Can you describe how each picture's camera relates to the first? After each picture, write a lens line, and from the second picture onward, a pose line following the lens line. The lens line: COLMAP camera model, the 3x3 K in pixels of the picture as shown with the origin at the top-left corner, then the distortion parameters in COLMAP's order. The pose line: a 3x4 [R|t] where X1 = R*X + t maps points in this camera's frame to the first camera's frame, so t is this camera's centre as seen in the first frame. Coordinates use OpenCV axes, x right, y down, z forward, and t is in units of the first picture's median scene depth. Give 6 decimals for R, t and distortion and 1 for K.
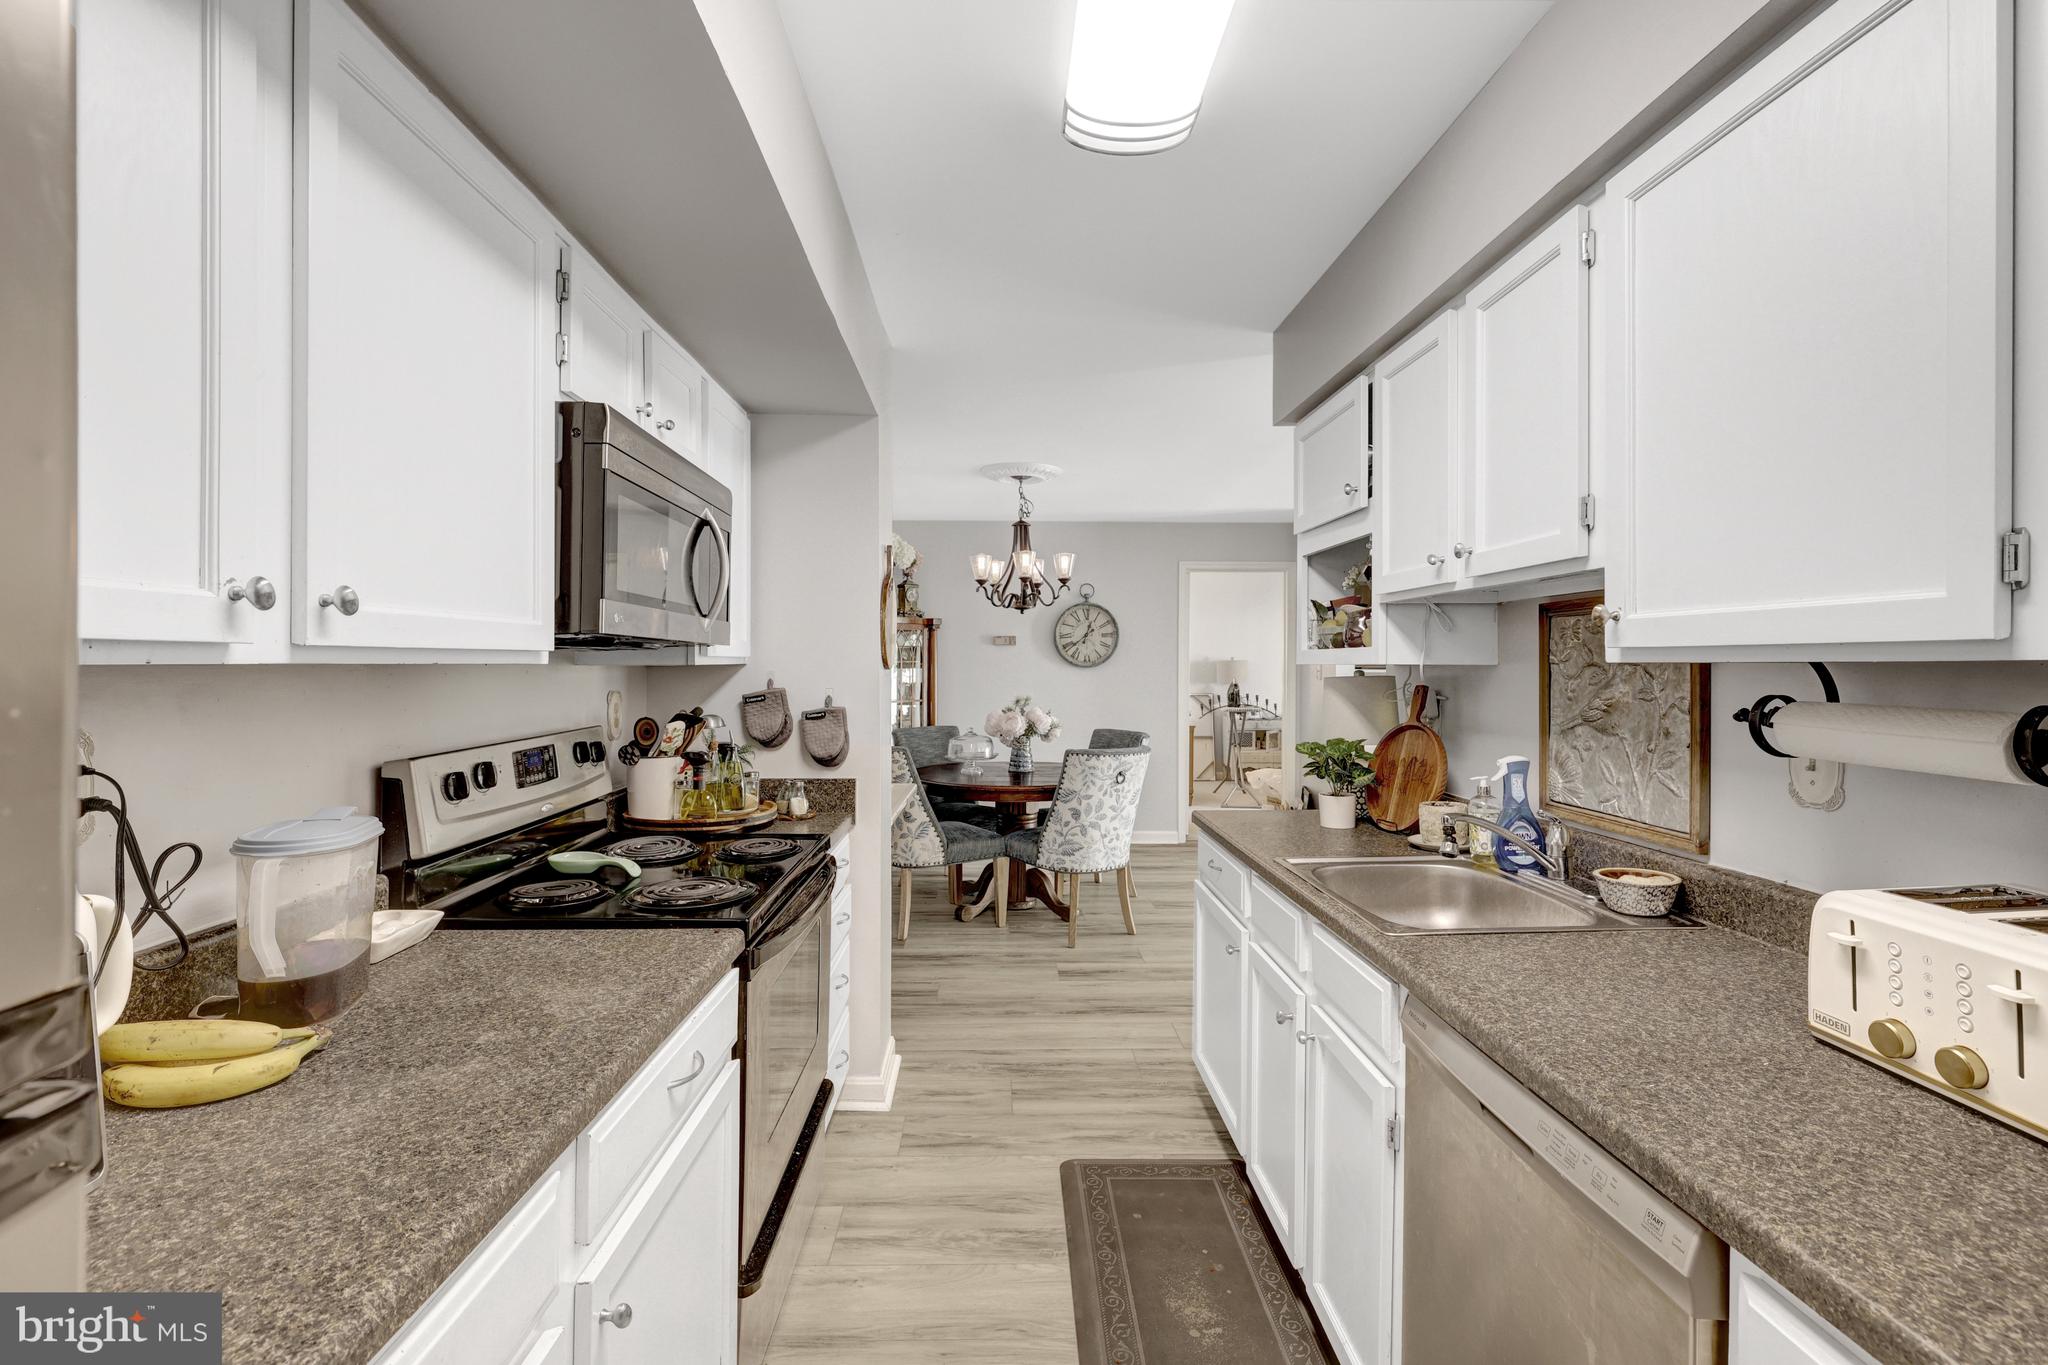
lens RADIAL K [[927.3, 0, 1013.2], [0, 927.3, 663.4], [0, 0, 1]] dist [-0.003957, 0.000260]
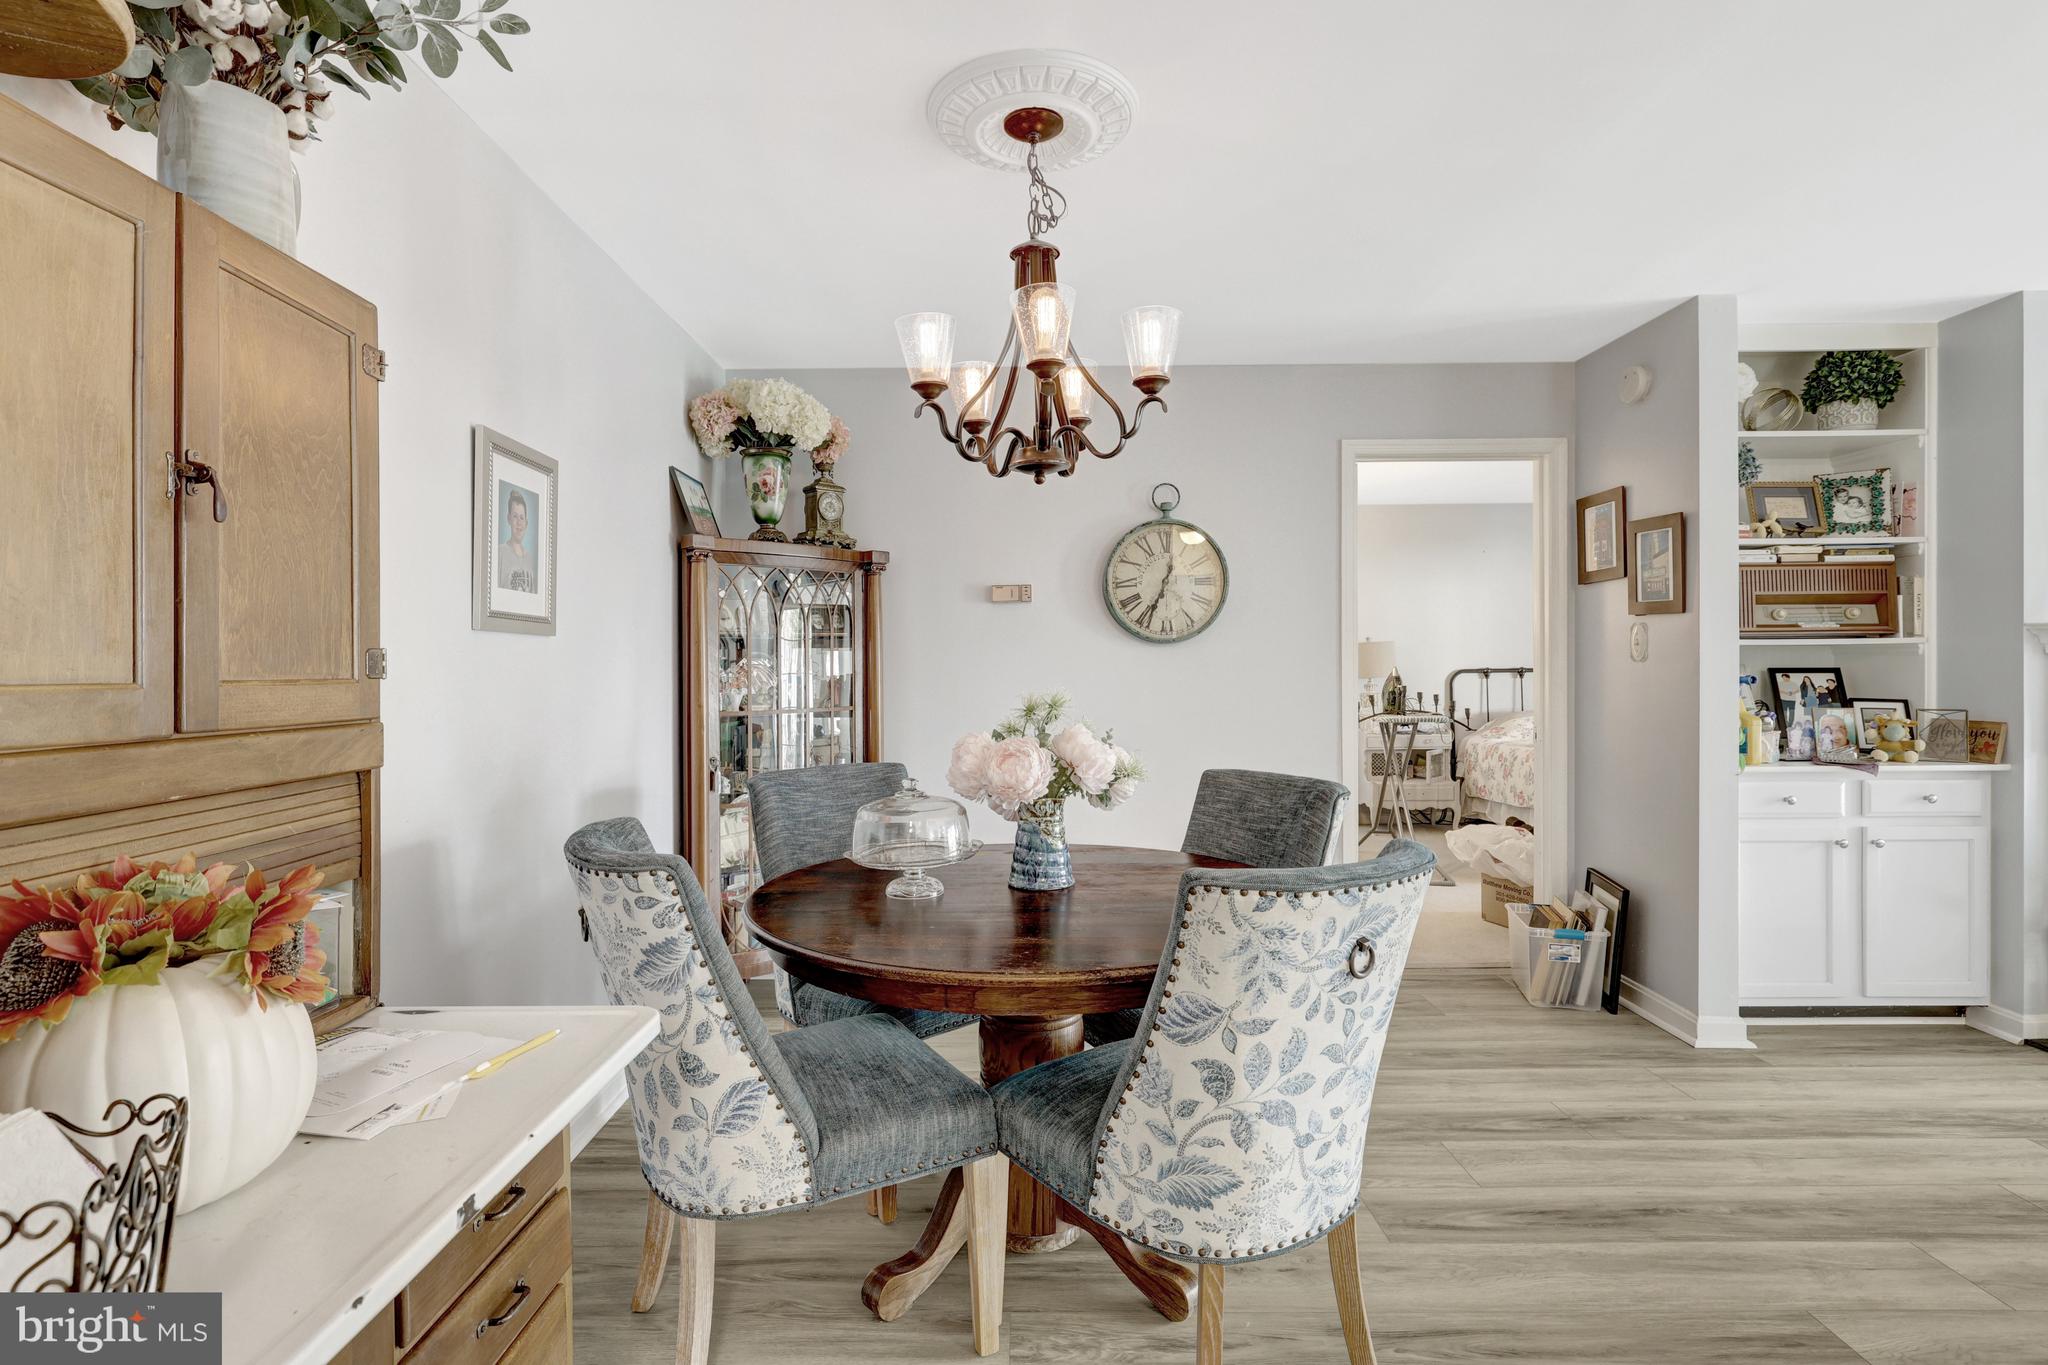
lens RADIAL K [[1003.1, 0, 1015.7], [0, 1003.1, 668.4], [0, 0, 1]] dist [0.003248, 0.000752]
pose [[0.999678, -0.010215, -0.023232, 0.008977], [0.010272, 0.999945, 0.002314, 0.022544], [0.023207, -0.002552, 0.999727, 0.583329]]
